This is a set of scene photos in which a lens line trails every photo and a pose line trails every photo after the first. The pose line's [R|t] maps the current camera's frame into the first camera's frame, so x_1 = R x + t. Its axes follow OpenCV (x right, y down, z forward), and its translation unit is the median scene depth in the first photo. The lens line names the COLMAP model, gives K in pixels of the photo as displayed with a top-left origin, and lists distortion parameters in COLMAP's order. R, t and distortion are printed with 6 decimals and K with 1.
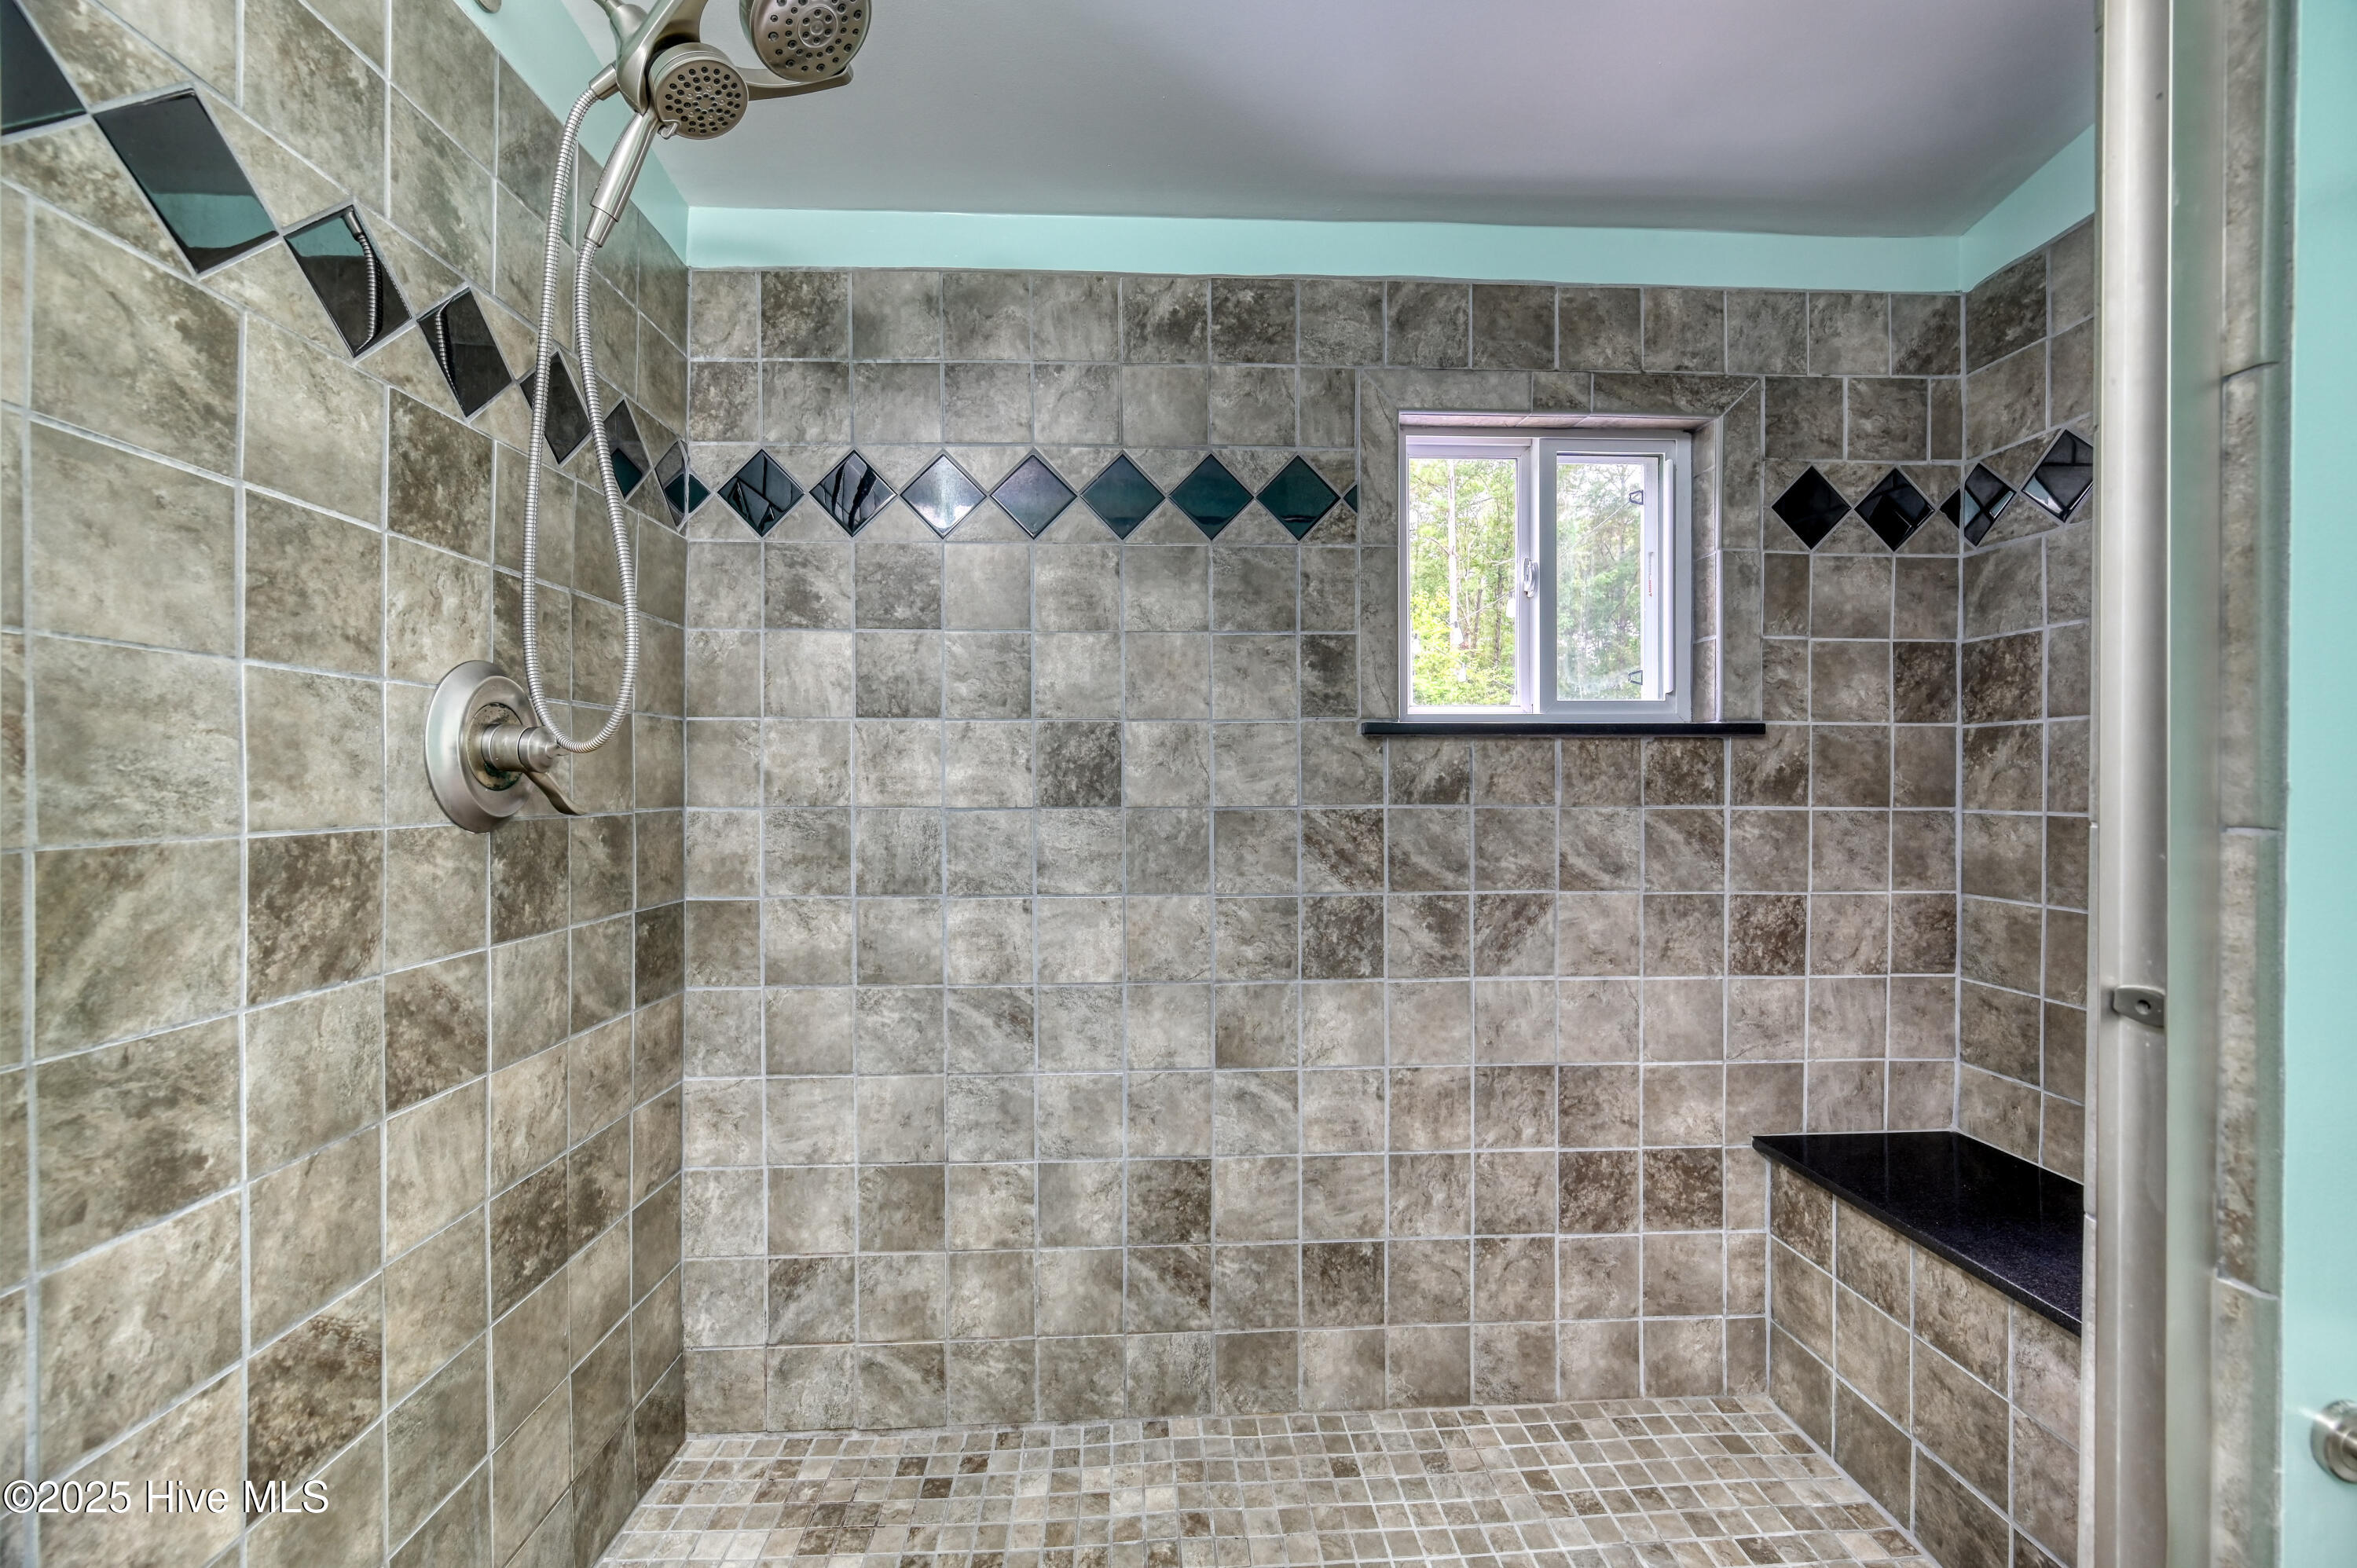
lens RADIAL K [[937.4, 0, 1181.3], [0, 937.4, 788.3], [0, 0, 1]] dist [0.000121, 0.000322]
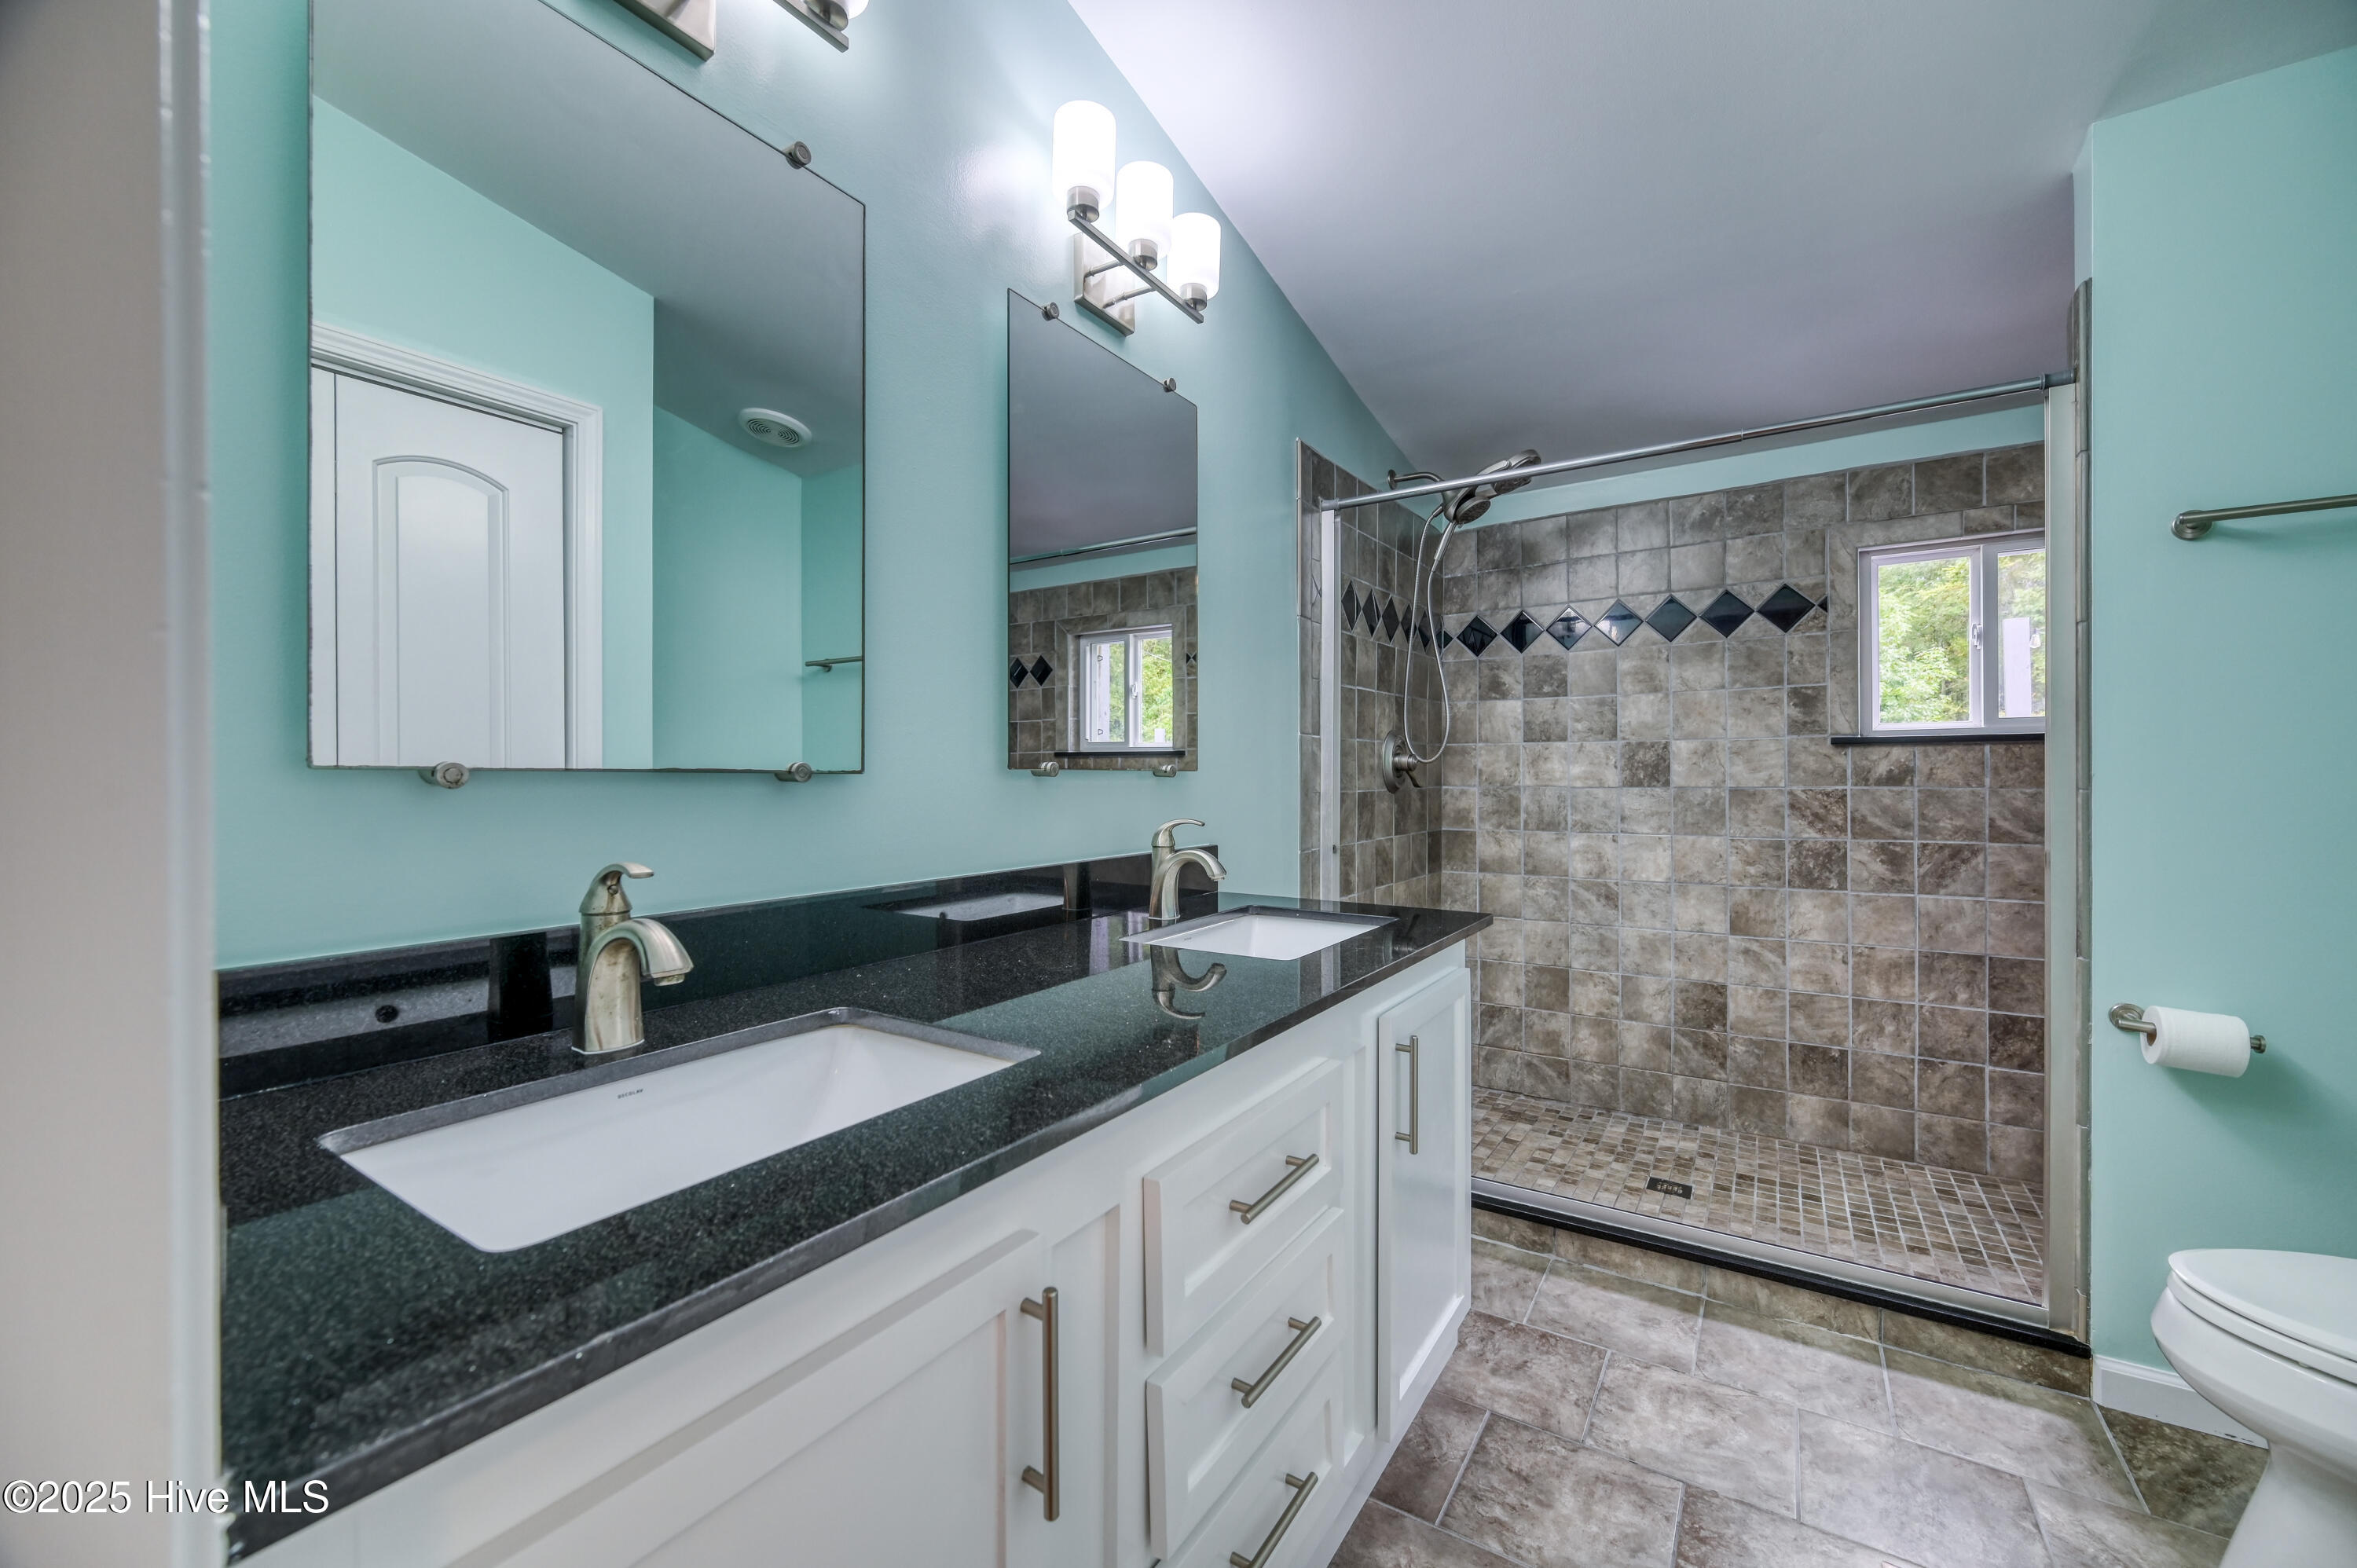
lens RADIAL K [[937.4, 0, 1185.3], [0, 937.4, 782.0], [0, 0, 1]] dist [0.000121, 0.000322]
pose [[0.814760, 0.000958, -0.579798, 0.226706], [0.000154, 0.999998, 0.001868, 0.006518], [0.579799, -0.001611, 0.814758, -1.048887]]
